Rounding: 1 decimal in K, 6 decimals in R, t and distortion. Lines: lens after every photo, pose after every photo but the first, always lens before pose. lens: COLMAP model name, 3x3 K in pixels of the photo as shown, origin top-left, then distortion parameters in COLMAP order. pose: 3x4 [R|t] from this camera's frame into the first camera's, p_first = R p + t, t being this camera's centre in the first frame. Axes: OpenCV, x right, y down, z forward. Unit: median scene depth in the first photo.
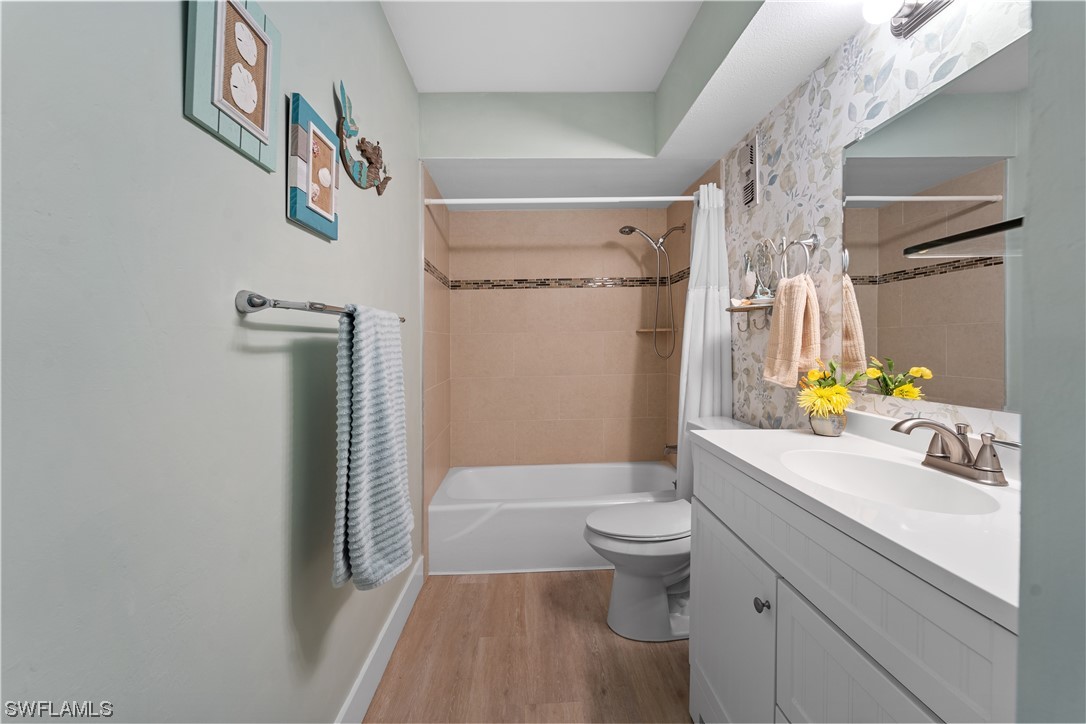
lens RADIAL K [[464.1, 0, 531.8], [0, 464.1, 360.9], [0, 0, 1]] dist [-0.000419, -0.000665]
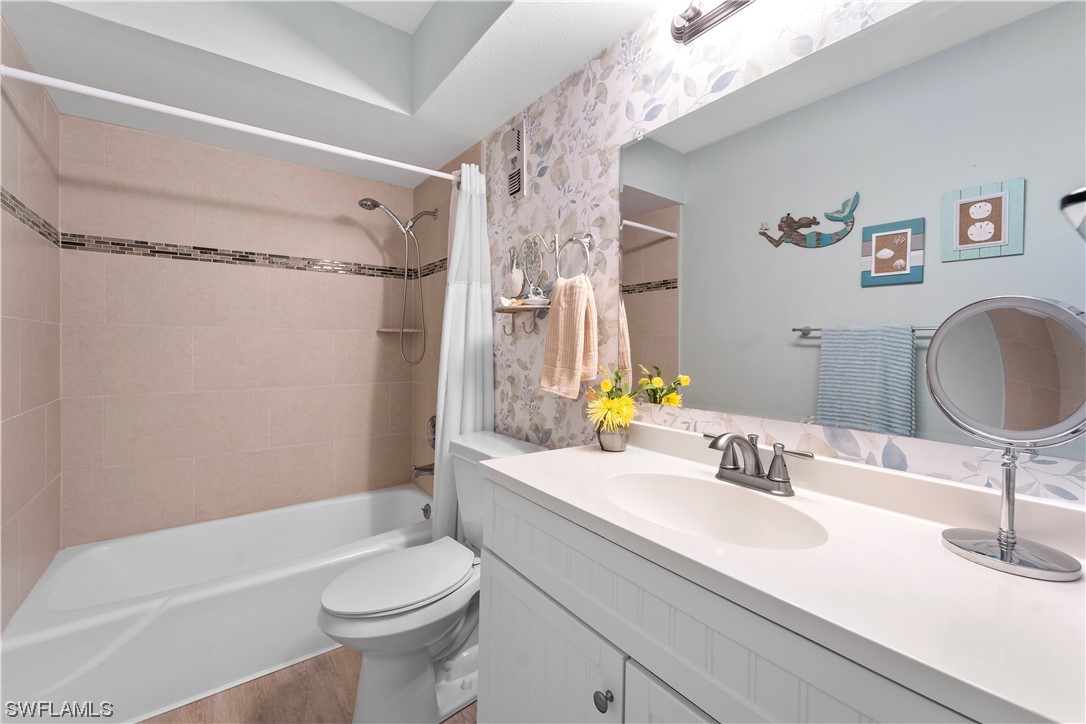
lens RADIAL K [[464.1, 0, 531.8], [0, 464.1, 360.9], [0, 0, 1]] dist [-0.000419, -0.000665]
pose [[0.828313, 0.003402, 0.560256, -0.012856], [-0.000180, 0.999983, -0.005805, -0.009754], [-0.560266, 0.004707, 0.828299, 0.268569]]
